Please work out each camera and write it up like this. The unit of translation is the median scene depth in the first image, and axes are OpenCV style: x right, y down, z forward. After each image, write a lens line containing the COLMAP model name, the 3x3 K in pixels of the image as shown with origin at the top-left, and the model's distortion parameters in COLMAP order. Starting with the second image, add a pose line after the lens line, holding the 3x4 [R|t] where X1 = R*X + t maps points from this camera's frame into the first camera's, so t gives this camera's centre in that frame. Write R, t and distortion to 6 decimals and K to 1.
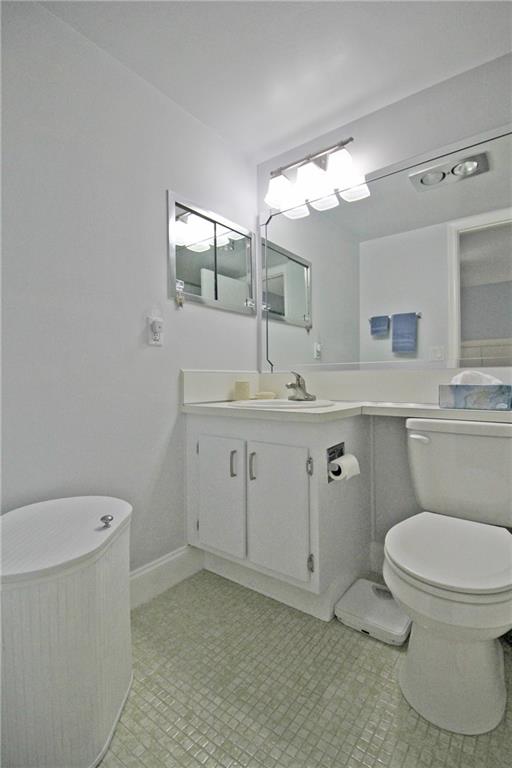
lens RADIAL K [[358.1, 0, 260.9], [0, 358.1, 384.0], [0, 0, 1]] dist [-0.002713, -0.000803]
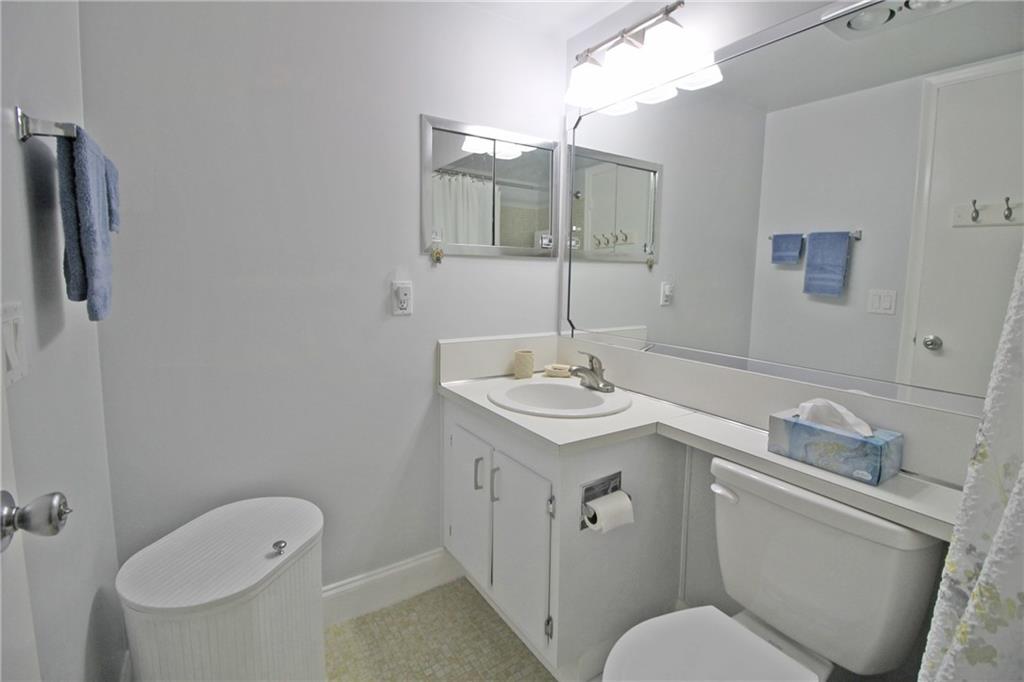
lens RADIAL K [[477.5, 0, 512.7], [0, 477.5, 312.8], [0, 0, 1]] dist [-0.002713, -0.000803]
pose [[0.939001, 0.058227, -0.338950, 0.278210], [-0.026083, 0.994782, 0.098630, -0.200749], [0.342924, -0.083773, 0.935620, 0.053243]]
